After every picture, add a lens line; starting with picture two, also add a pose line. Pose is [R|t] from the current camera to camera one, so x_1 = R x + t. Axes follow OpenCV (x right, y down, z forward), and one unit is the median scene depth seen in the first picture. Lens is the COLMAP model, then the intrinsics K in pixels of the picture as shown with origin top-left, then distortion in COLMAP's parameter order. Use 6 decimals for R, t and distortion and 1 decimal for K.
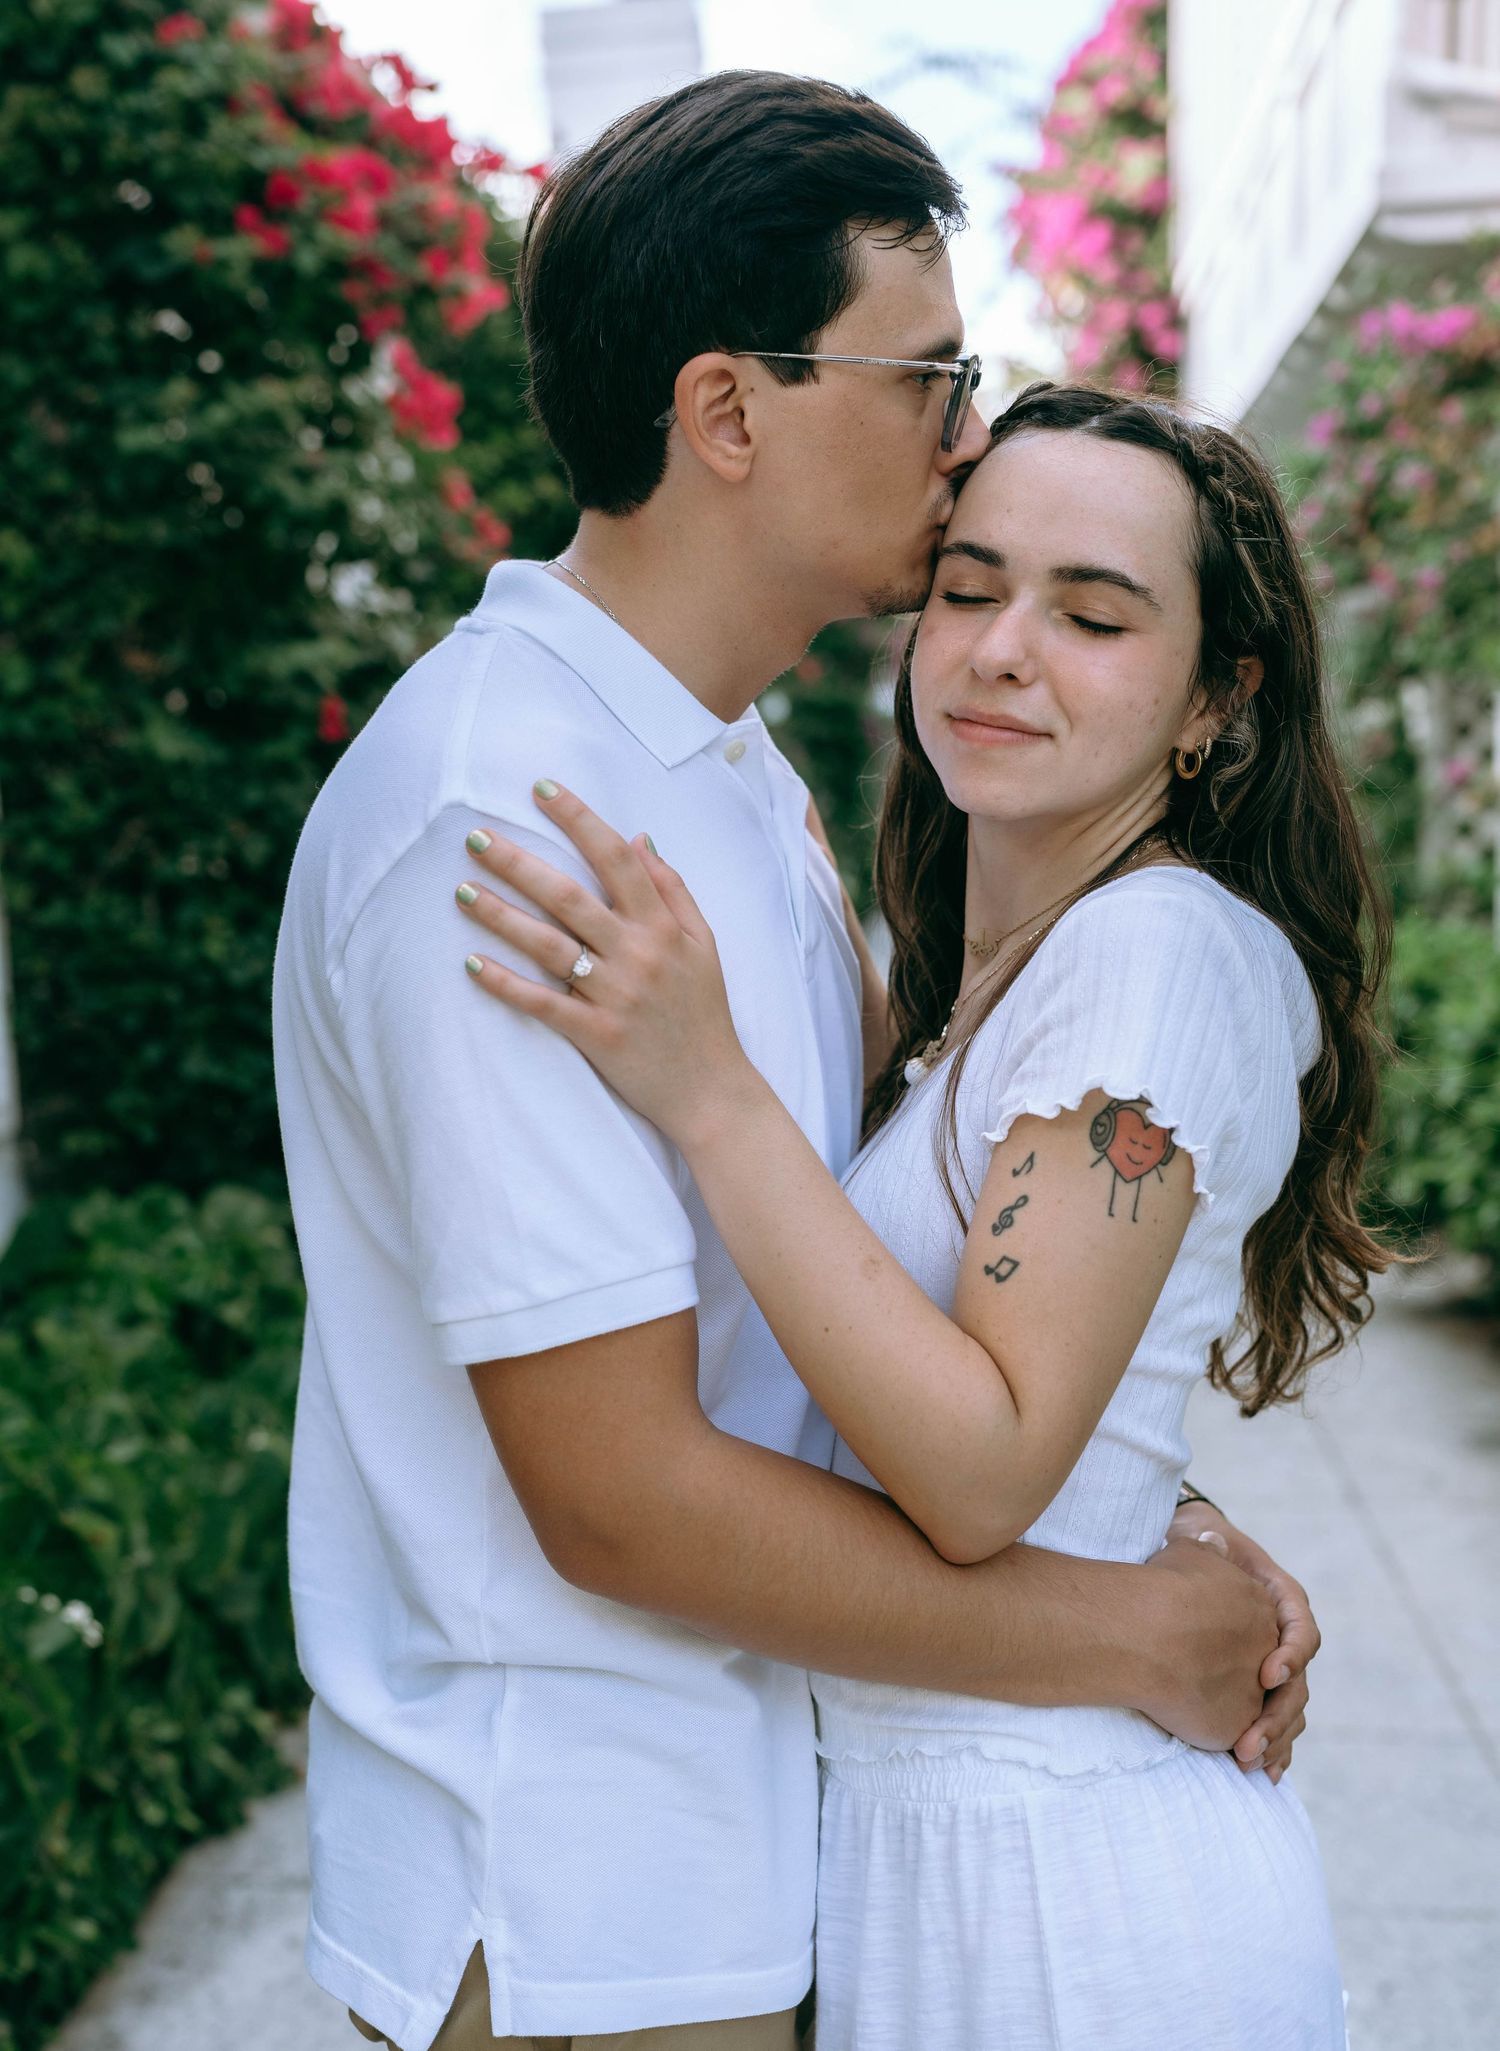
lens RADIAL K [[2340.1, 0, 750.0], [0, 2340.1, 1025.5], [0, 0, 1]] dist [0.001405, 0.038799]
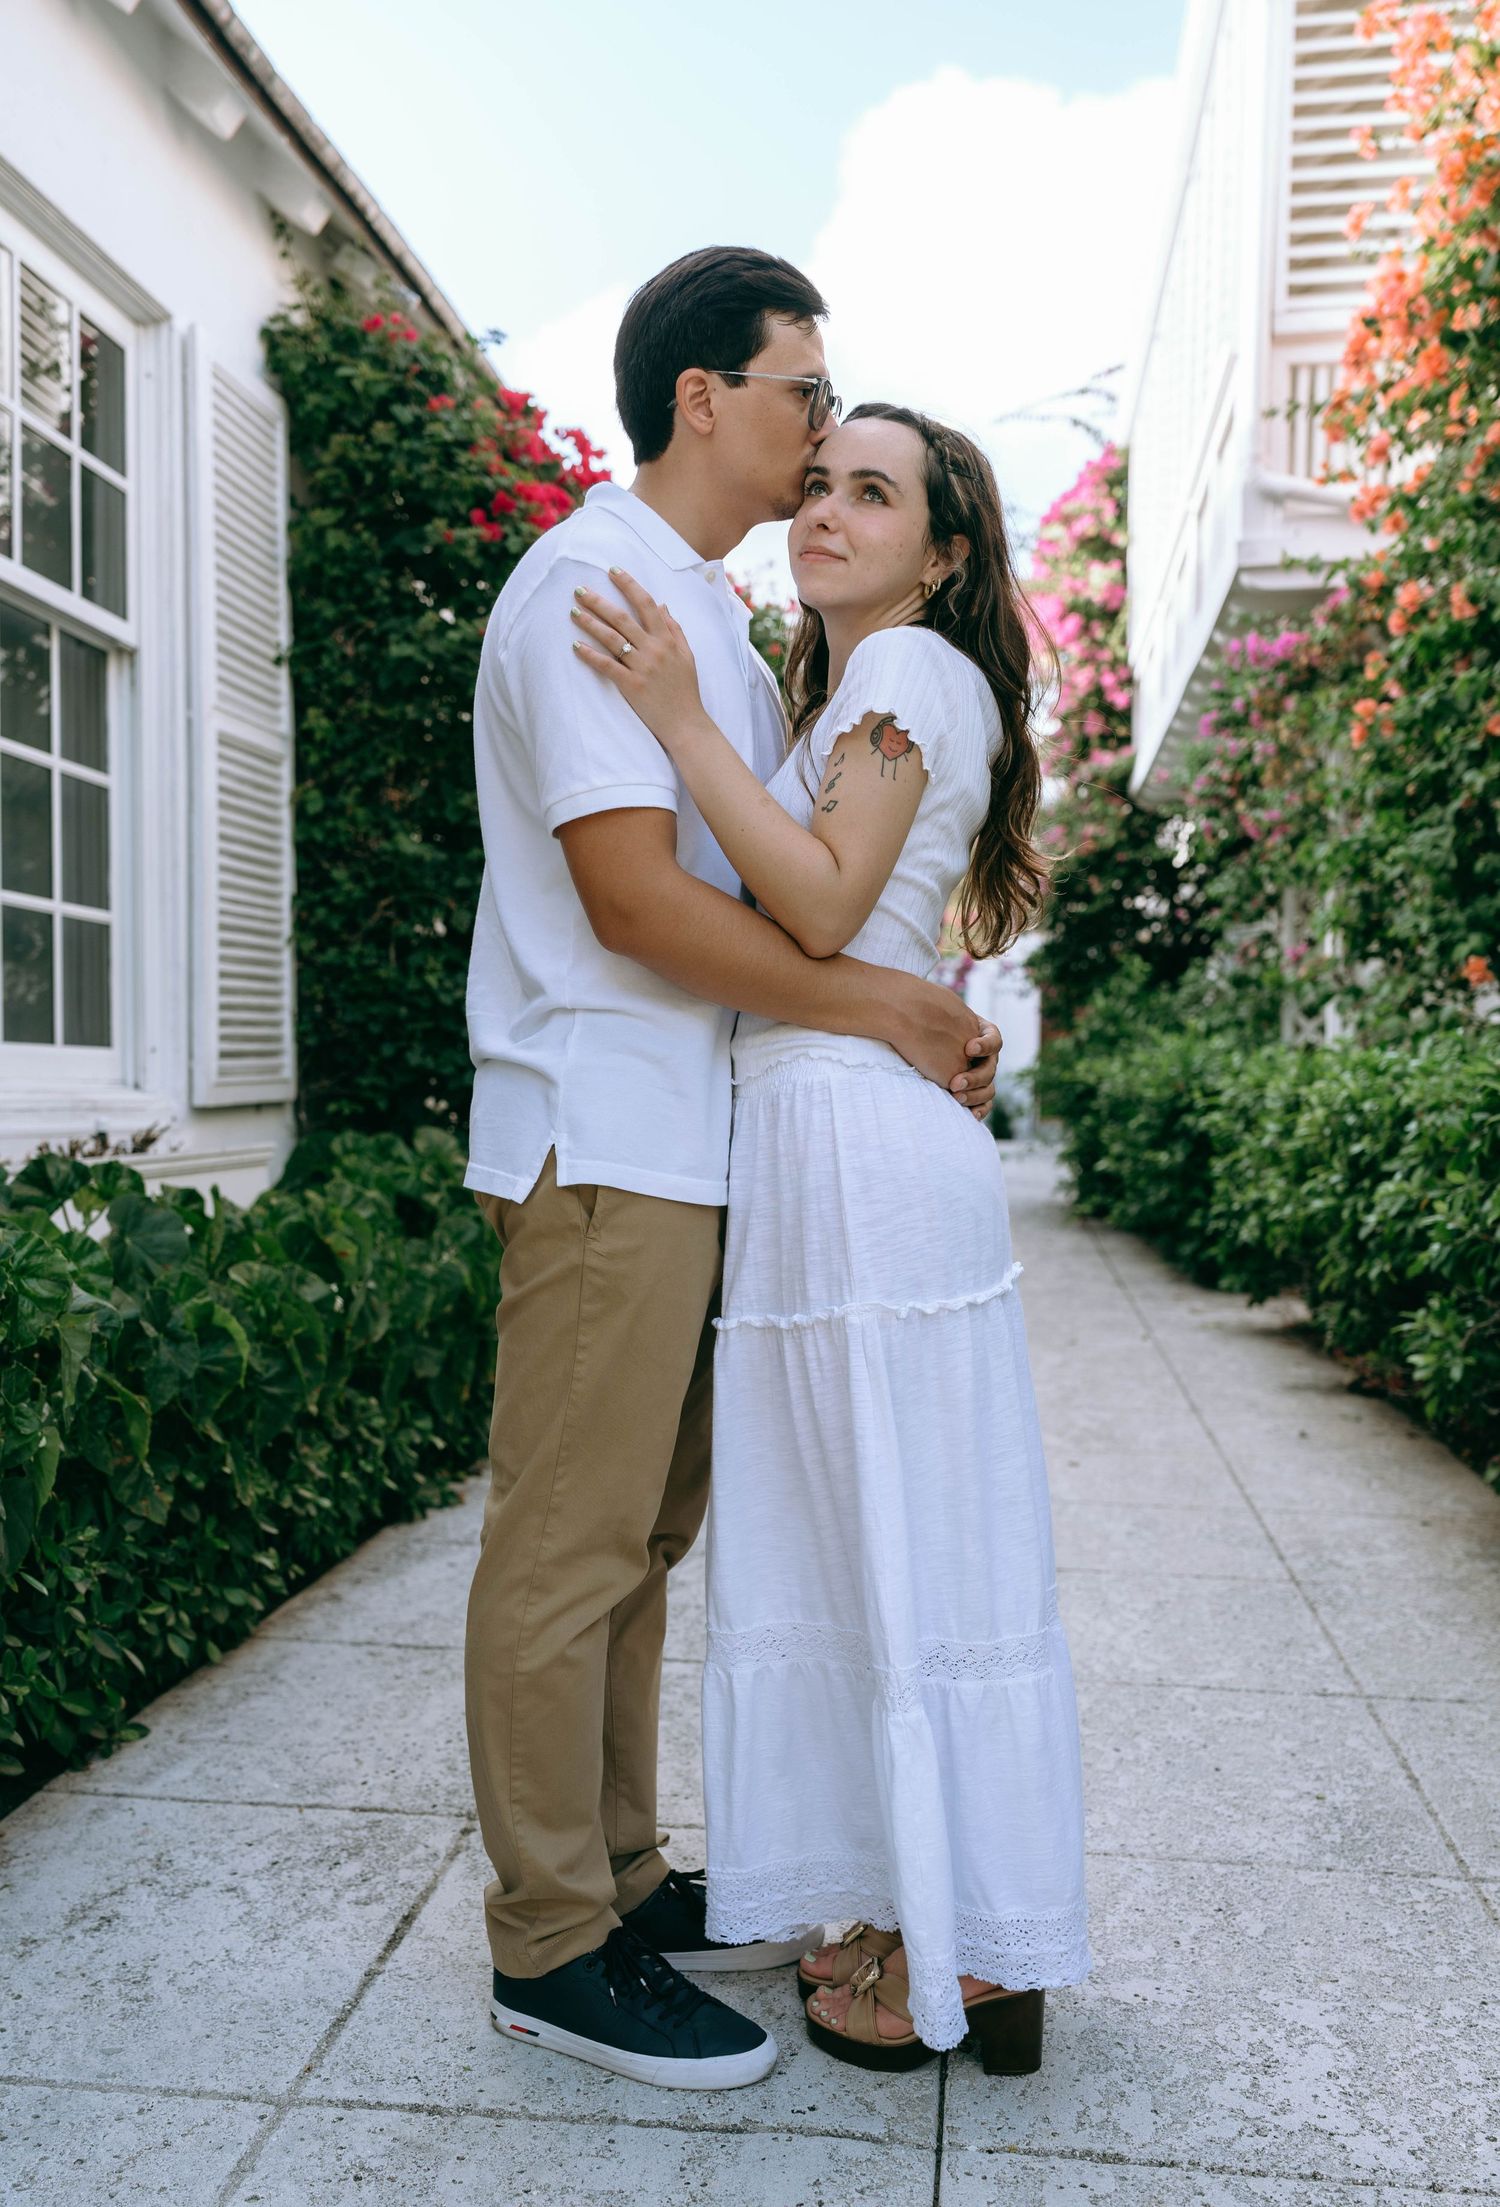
lens RADIAL K [[1811.0, 0, 750.0], [0, 1811.0, 1103.5], [0, 0, 1]] dist [0.004894, -0.001189]
pose [[0.998417, 0.030406, -0.047326, 0.039234], [-0.034885, 0.994684, -0.096890, 0.160754], [0.044128, 0.098387, 0.994169, -0.167484]]
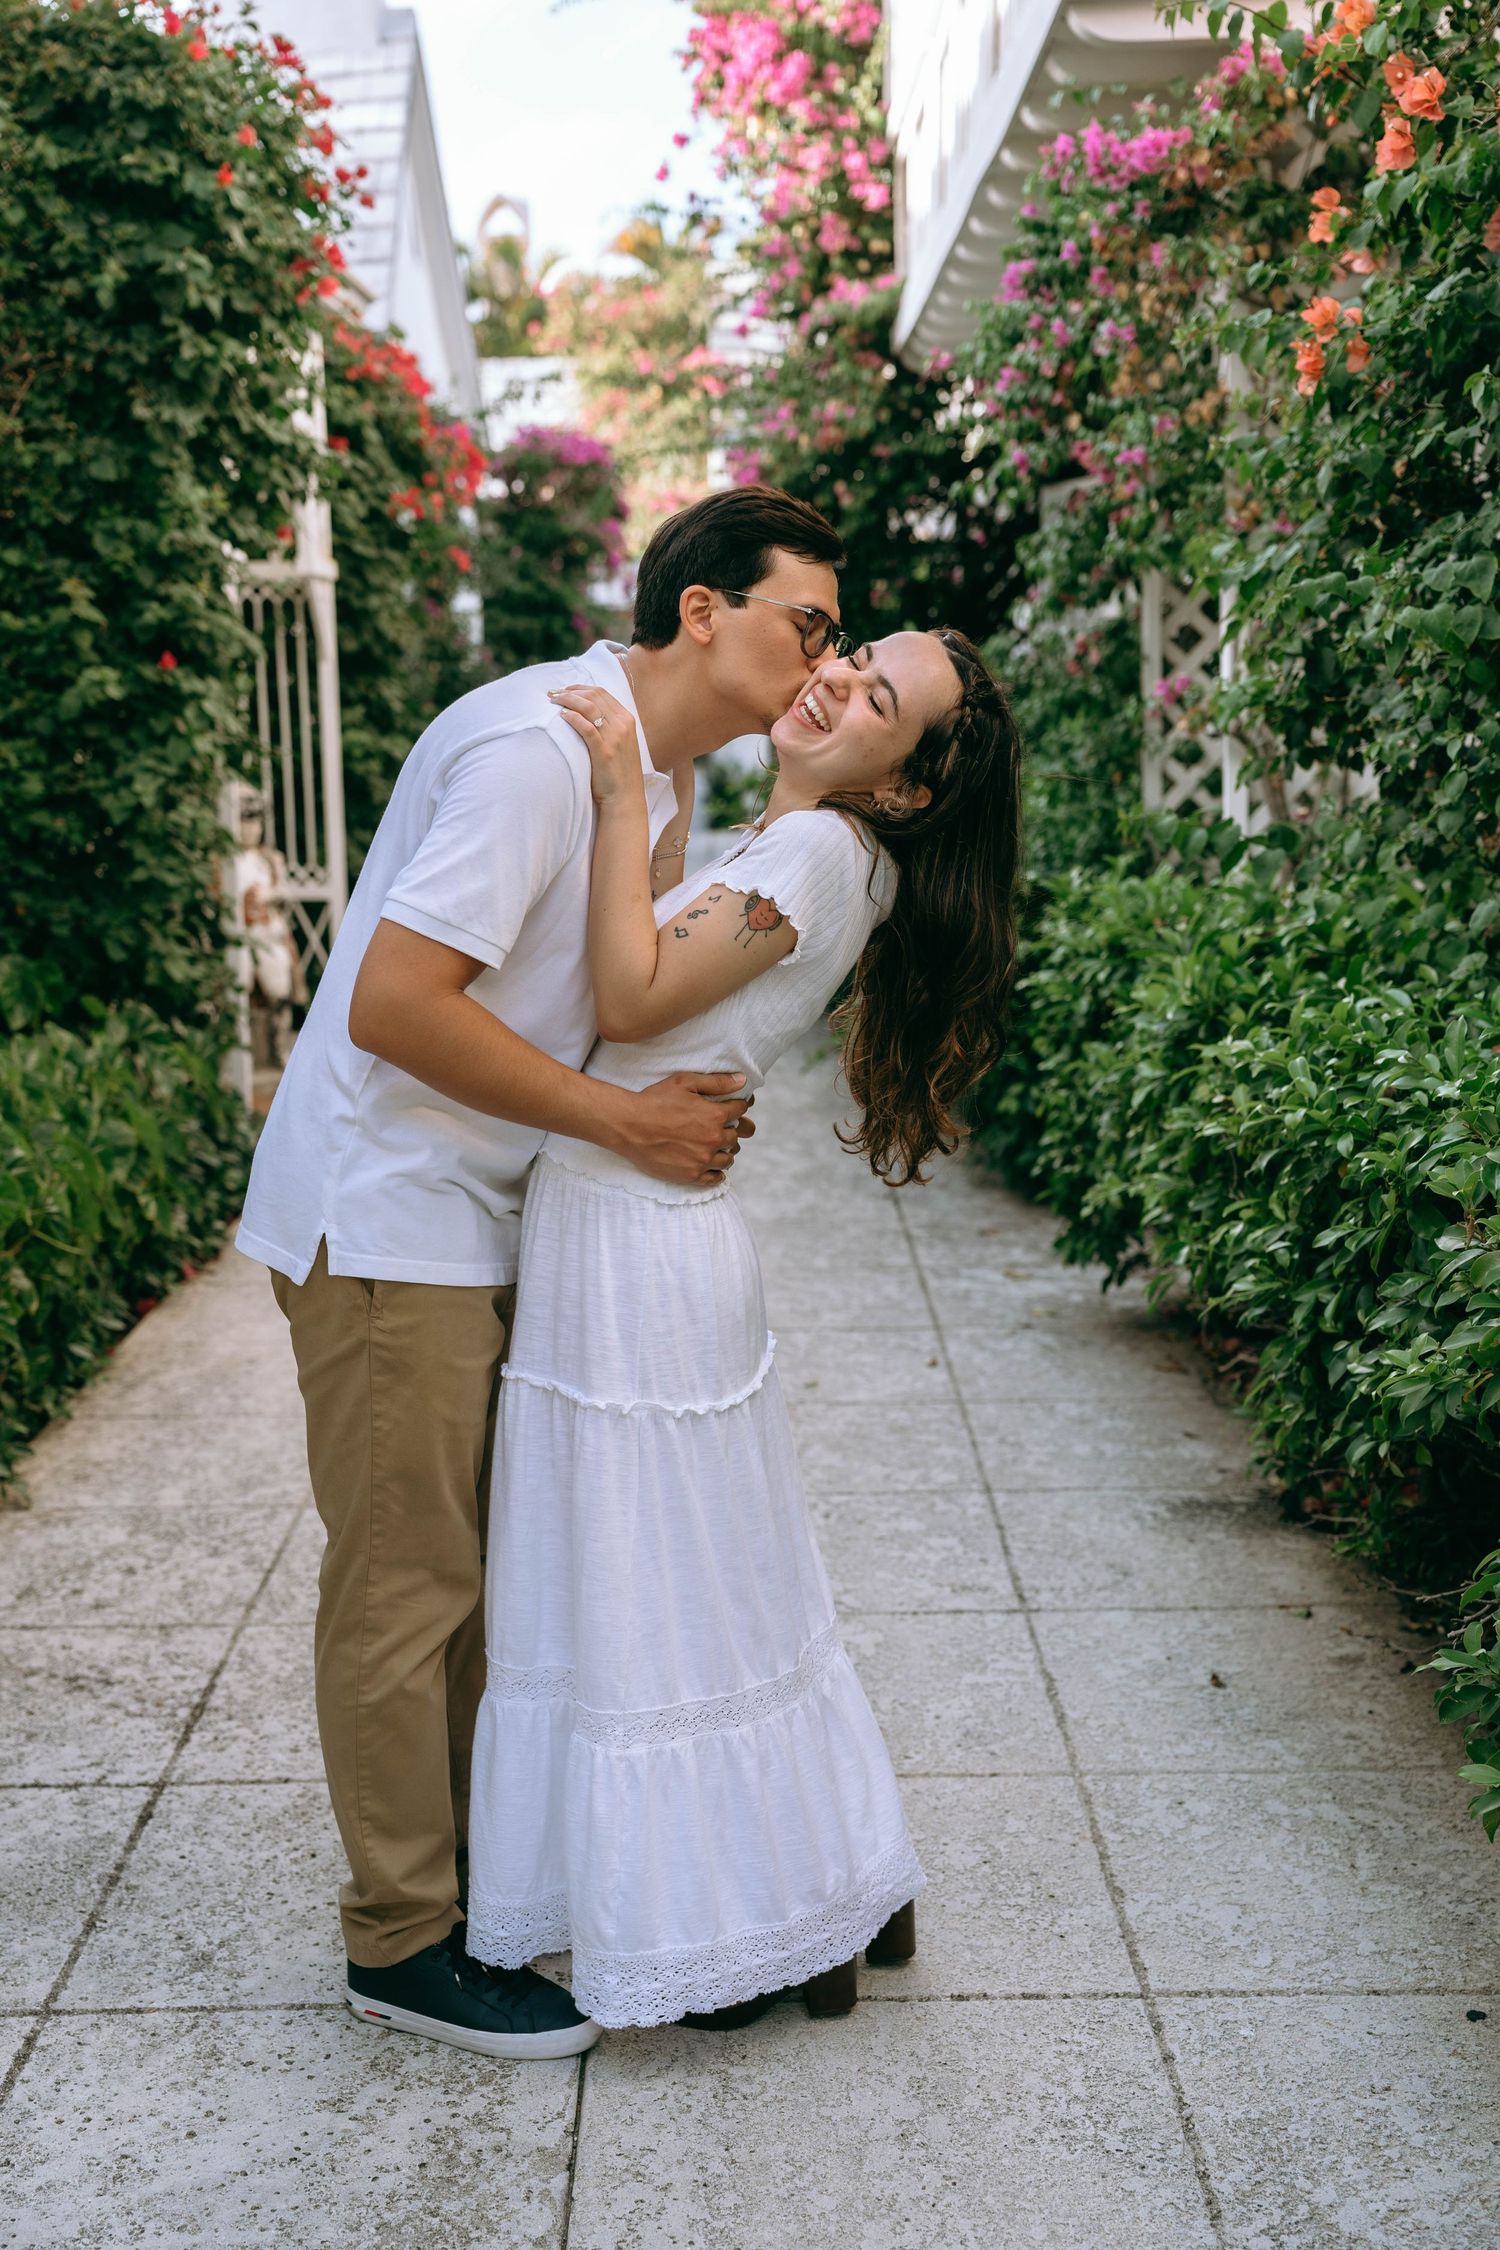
lens RADIAL K [[2432.4, 0, 751.1], [0, 2432.4, 998.1], [0, 0, 1]] dist [0.010156, 0.012971]
pose [[0.995617, -0.012820, 0.092645, 0.111814], [0.010561, 0.999636, 0.024834, -0.033421], [-0.092929, -0.023747, 0.995389, 0.227311]]
